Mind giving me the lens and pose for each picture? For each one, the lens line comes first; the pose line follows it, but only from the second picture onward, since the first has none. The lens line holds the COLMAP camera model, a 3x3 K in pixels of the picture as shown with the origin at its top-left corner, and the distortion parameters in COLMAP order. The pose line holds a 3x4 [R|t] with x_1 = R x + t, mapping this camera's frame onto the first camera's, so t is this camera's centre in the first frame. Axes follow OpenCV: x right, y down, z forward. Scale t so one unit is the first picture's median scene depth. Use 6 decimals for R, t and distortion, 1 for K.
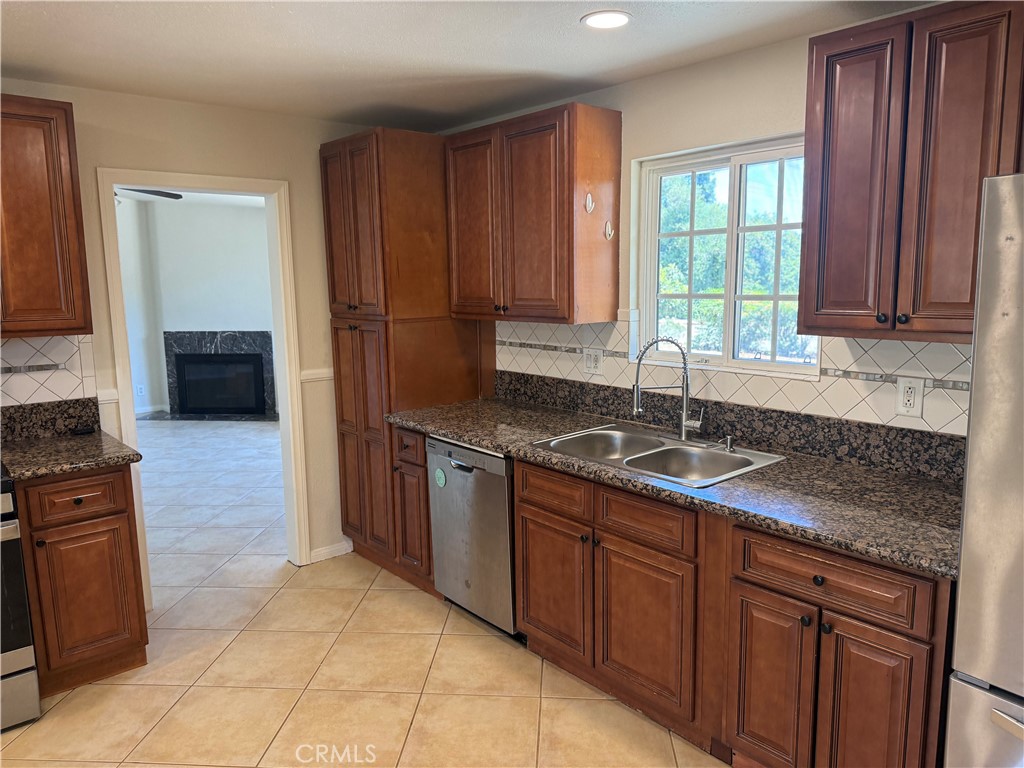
lens RADIAL K [[717.4, 0, 514.8], [0, 717.4, 386.0], [0, 0, 1]] dist [0.085011, -0.108870]
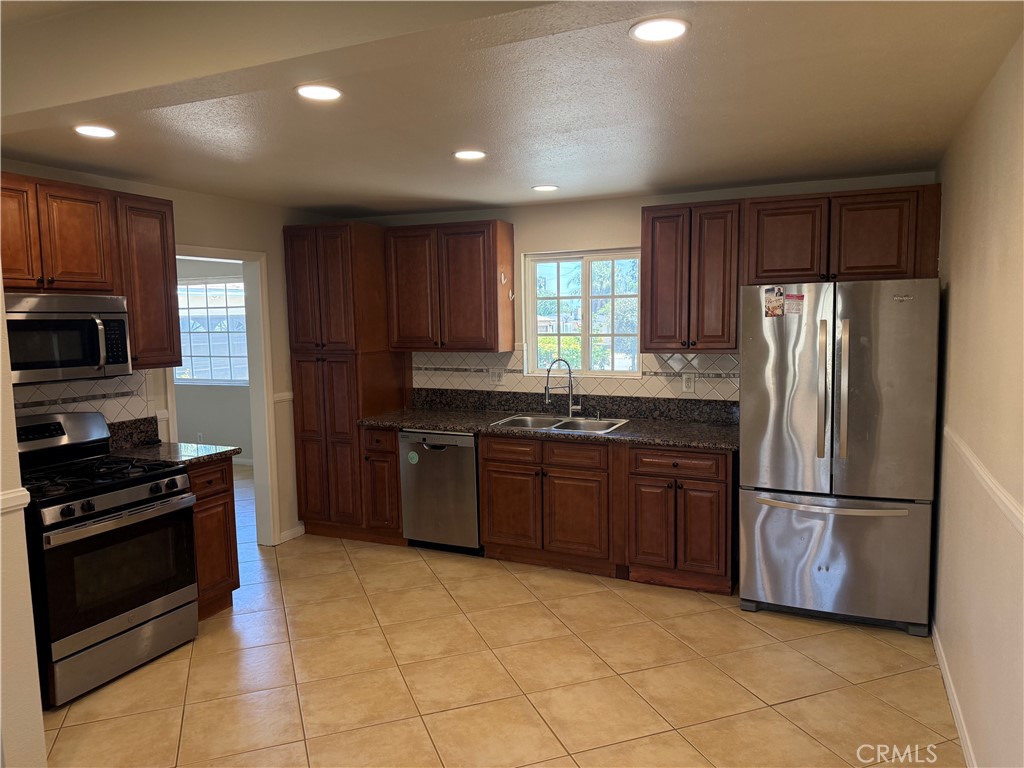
lens RADIAL K [[714.4, 0, 512.0], [0, 714.4, 384.0], [0, 0, 1]] dist [0.095346, -0.139790]
pose [[0.909805, -0.038481, 0.413248, -0.525633], [0.063174, 0.996930, -0.046249, 0.057620], [-0.410199, 0.068184, 0.909443, -0.442402]]
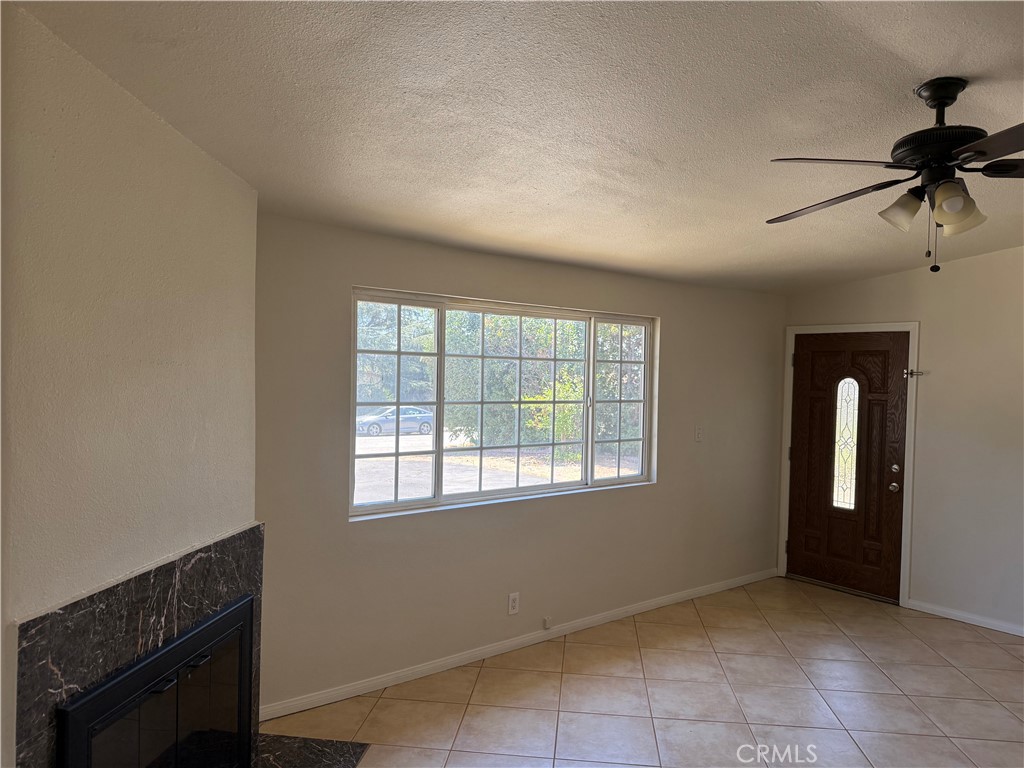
lens RADIAL K [[731.7, 0, 508.5], [0, 731.7, 380.6], [0, 0, 1]] dist [0.082616, -0.093440]
pose [[0.039596, 0.009508, 0.999171, -1.720607], [0.128908, 0.991550, -0.014544, -0.306362], [-0.990866, 0.129377, 0.038036, 2.101223]]
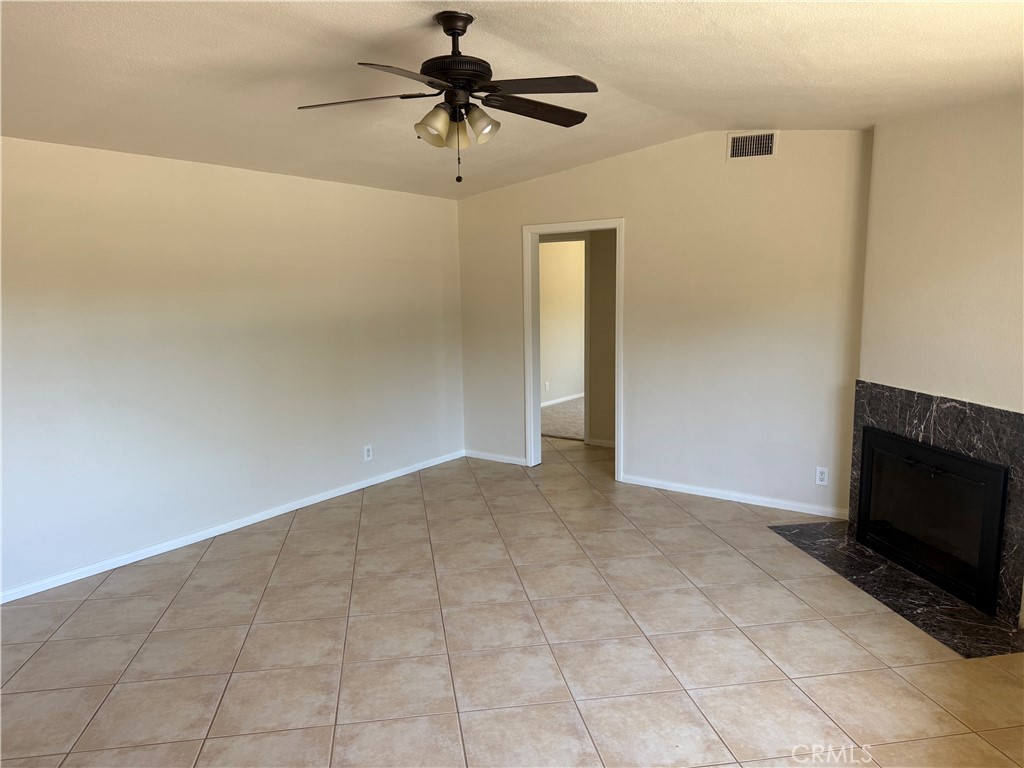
lens RADIAL K [[731.7, 0, 508.5], [0, 731.7, 380.6], [0, 0, 1]] dist [0.082616, -0.093440]
pose [[0.234223, 0.139471, -0.962127, -0.082783], [-0.137291, 0.984483, 0.109289, -0.242996], [0.962440, 0.106493, 0.249736, 1.568913]]
